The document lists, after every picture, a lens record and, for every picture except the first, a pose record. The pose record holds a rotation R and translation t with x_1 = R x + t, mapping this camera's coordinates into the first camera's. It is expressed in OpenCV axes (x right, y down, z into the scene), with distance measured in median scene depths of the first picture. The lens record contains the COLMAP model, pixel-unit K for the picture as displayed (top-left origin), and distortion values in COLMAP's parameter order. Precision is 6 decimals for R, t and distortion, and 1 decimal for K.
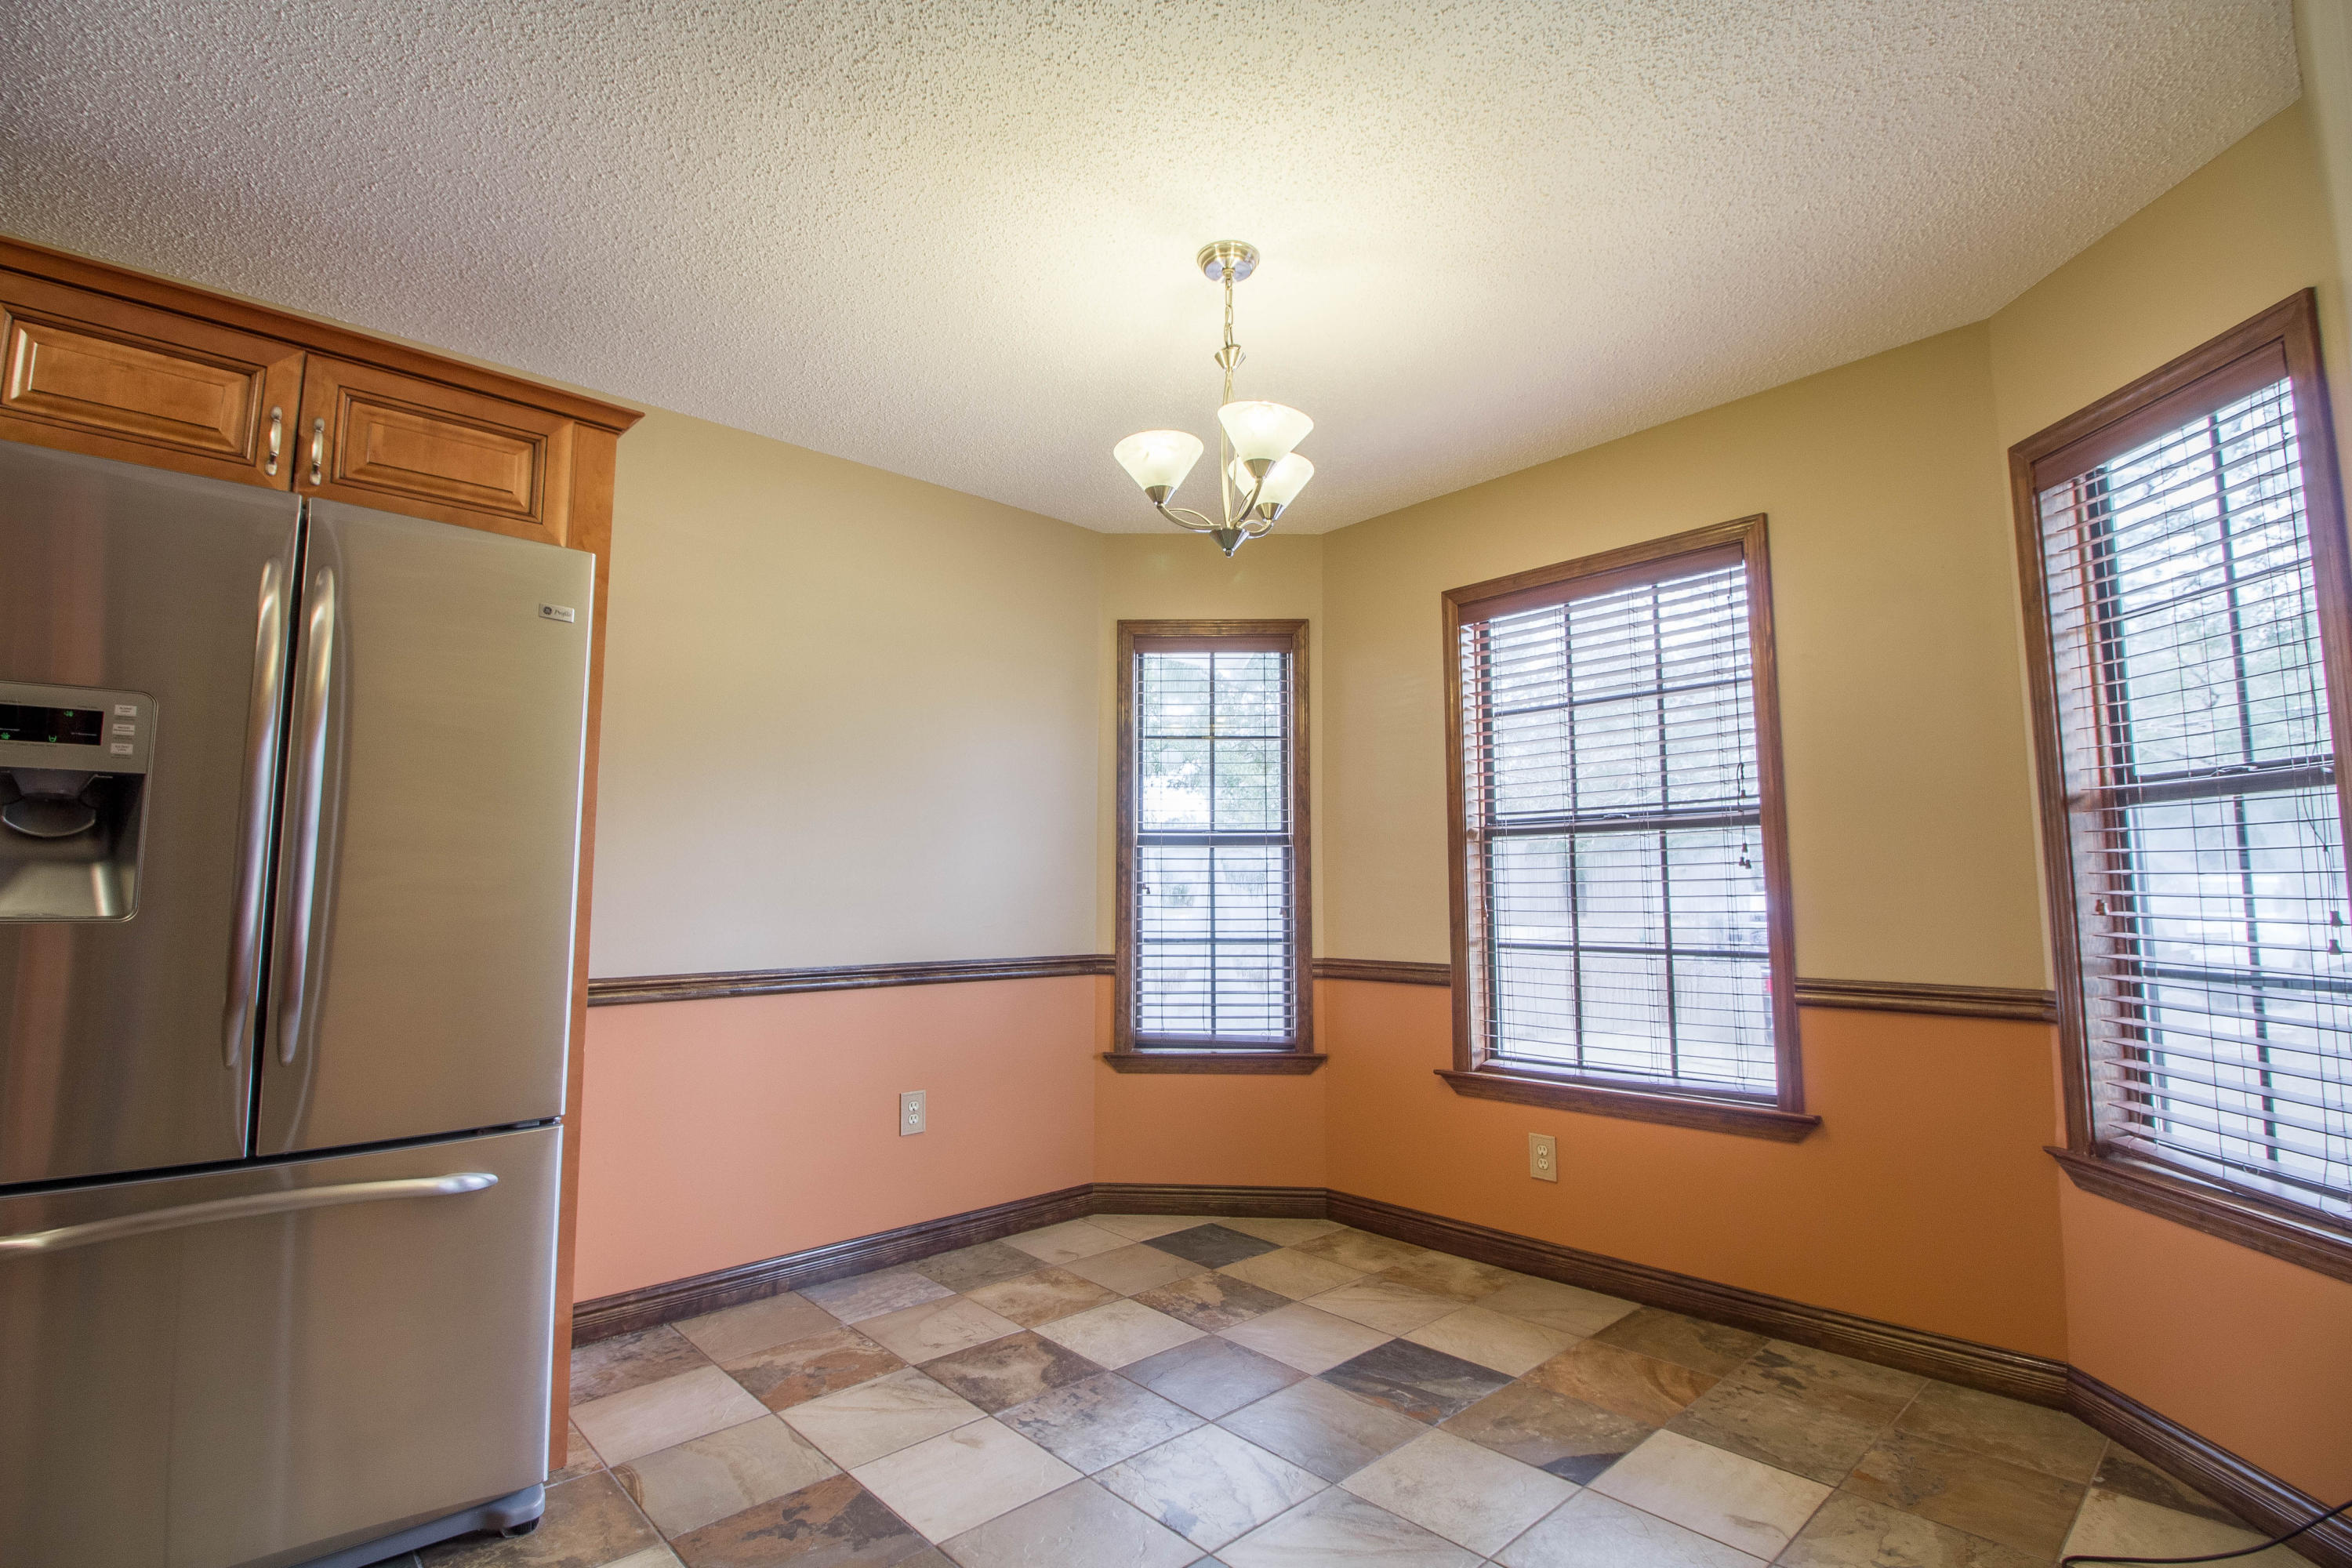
lens RADIAL K [[1098.5, 0, 1165.6], [0, 1098.5, 785.2], [0, 0, 1]] dist [0.015003, -0.014233]
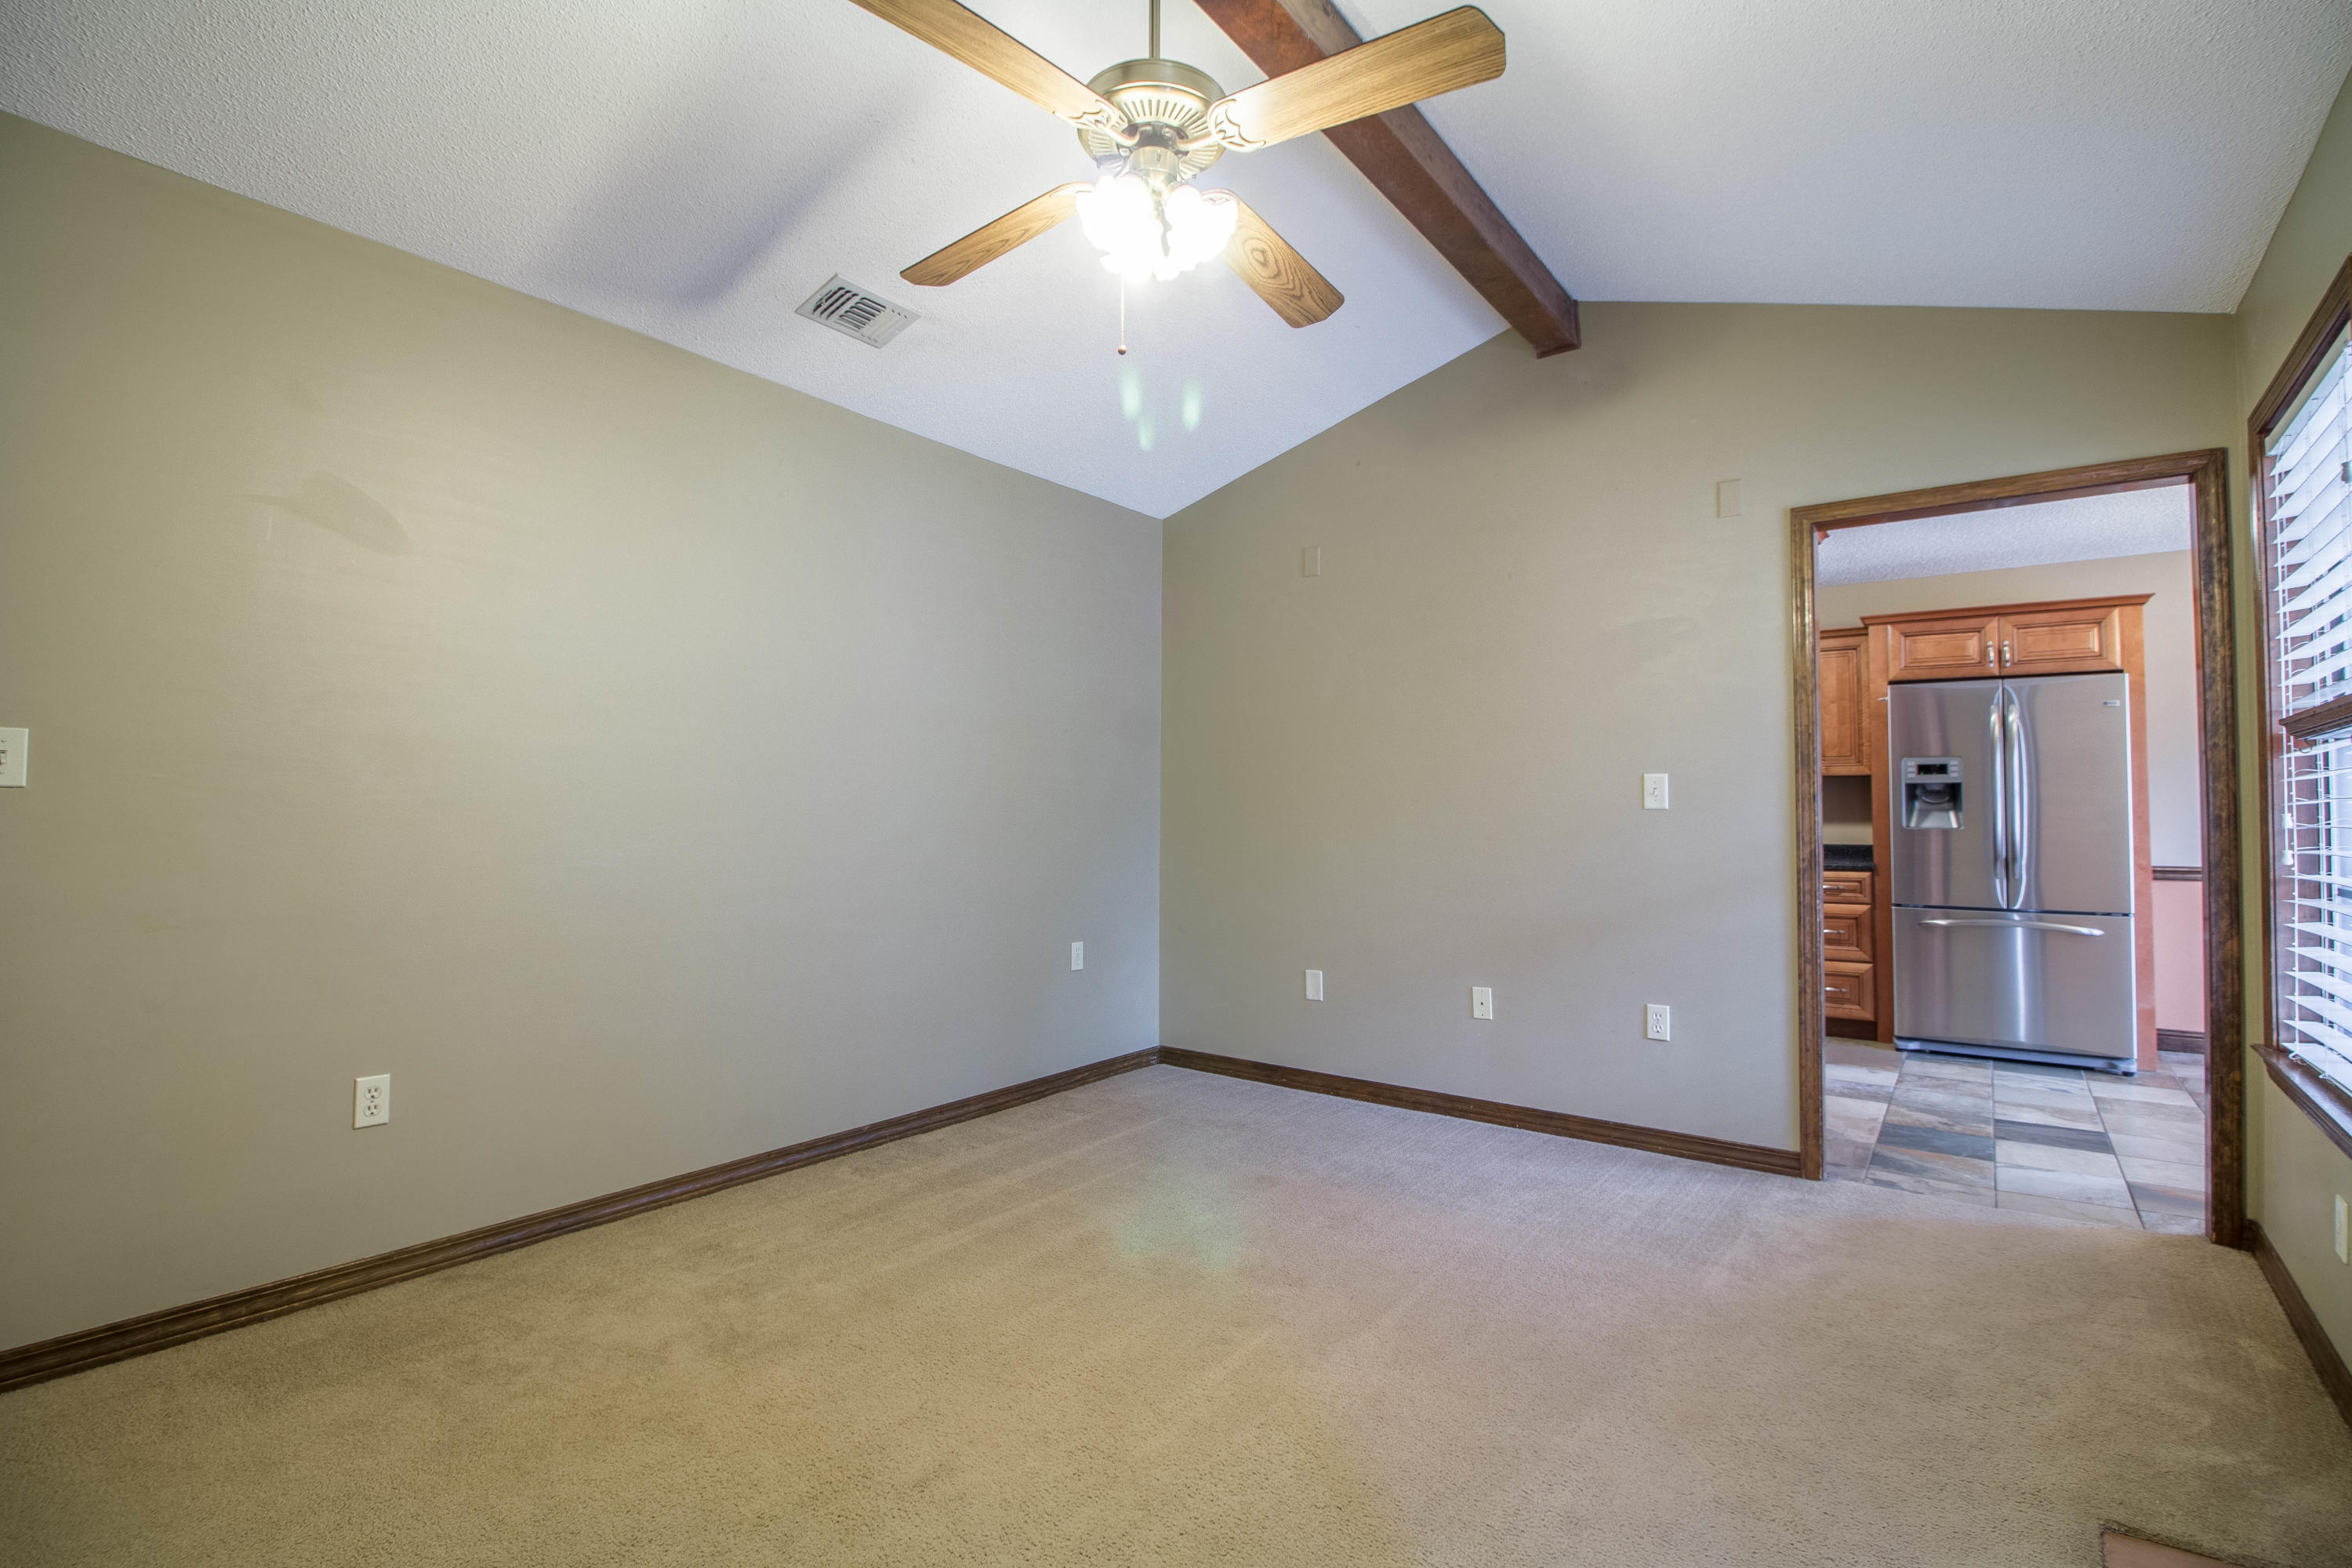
lens RADIAL K [[1098.5, 0, 1165.6], [0, 1098.5, 785.2], [0, 0, 1]] dist [0.015003, -0.014233]
pose [[0.224338, -0.022199, -0.974258, 0.750522], [0.097864, 0.995200, -0.000142, -0.102840], [0.969585, -0.095313, 0.225434, -0.880591]]
